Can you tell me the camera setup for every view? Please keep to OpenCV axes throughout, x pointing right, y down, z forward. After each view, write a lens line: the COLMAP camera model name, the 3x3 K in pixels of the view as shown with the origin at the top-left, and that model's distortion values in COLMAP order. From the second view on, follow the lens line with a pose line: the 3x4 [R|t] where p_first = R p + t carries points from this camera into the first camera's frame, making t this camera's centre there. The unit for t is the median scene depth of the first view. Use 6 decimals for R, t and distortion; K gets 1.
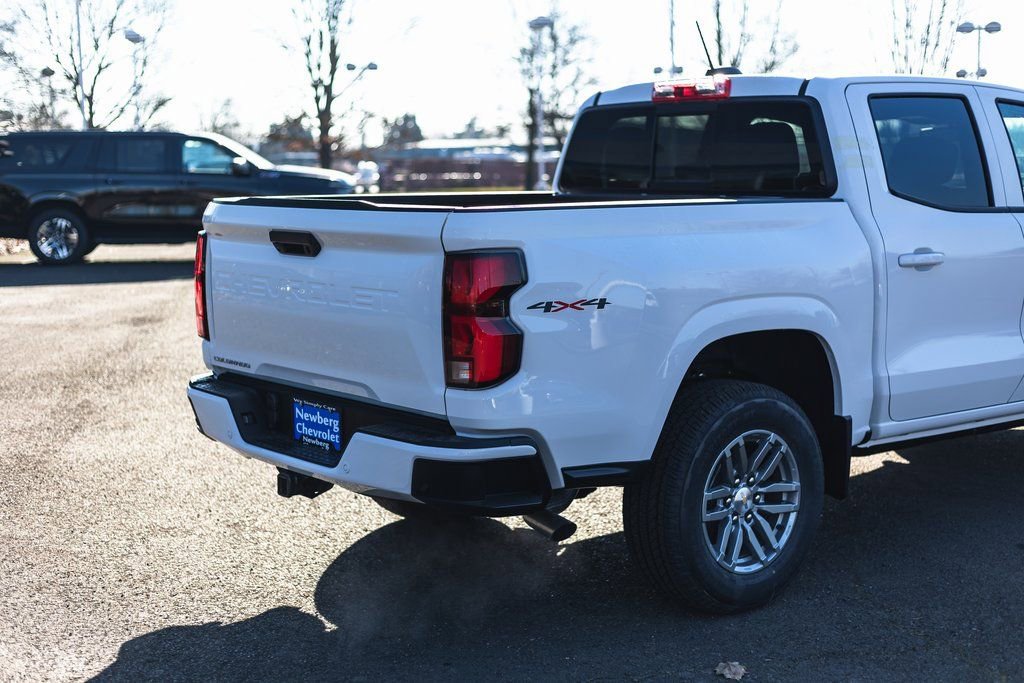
lens RADIAL K [[1491.9, 0, 502.8], [0, 1491.9, 346.0], [0, 0, 1]] dist [0.020148, 0.000000]
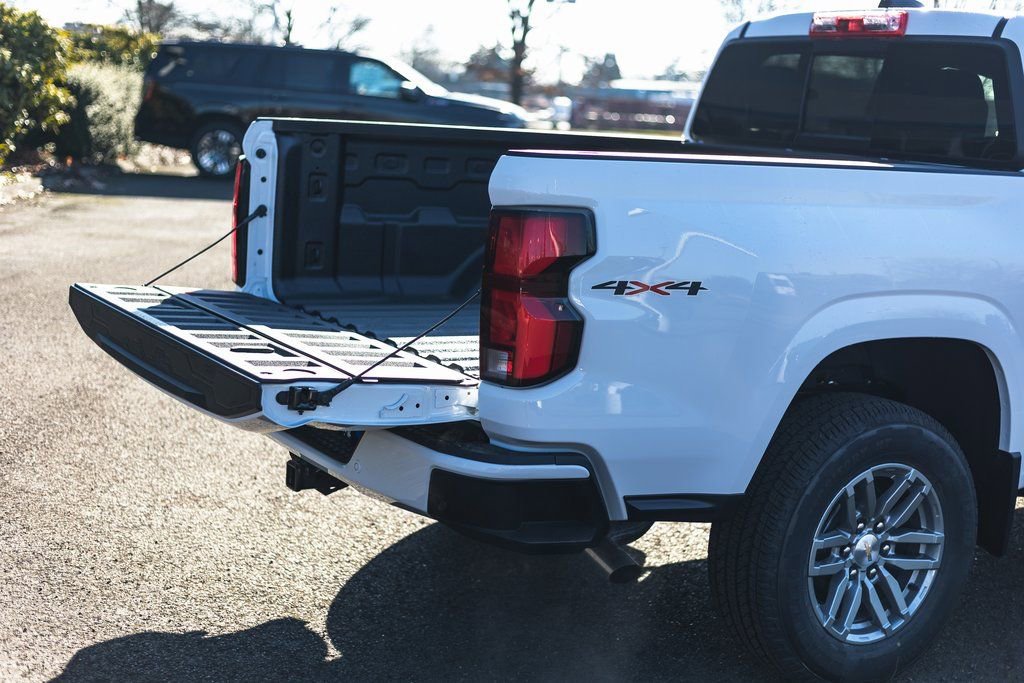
lens RADIAL K [[1491.9, 0, 511.4], [0, 1491.9, 338.2], [0, 0, 1]] dist [0.020148, 0.000000]
pose [[0.989712, 0.086889, -0.113672, 0.051805], [-0.082871, 0.995773, 0.039618, -0.021081], [0.116633, -0.029790, 0.992728, 0.188765]]
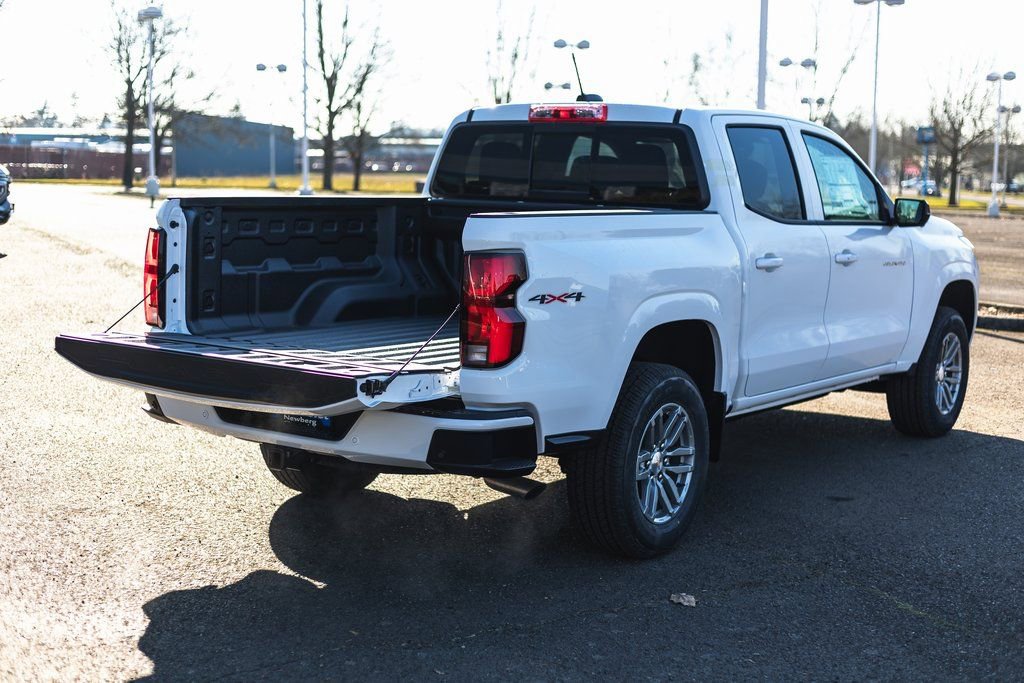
lens RADIAL K [[1491.9, 0, 511.4], [0, 1491.9, 336.7], [0, 0, 1]] dist [0.020148, 0.000000]
pose [[0.958028, -0.000099, 0.286674, -0.268796], [0.001324, 0.999991, -0.004079, 0.006812], [-0.286671, 0.004288, 0.958020, -0.100190]]
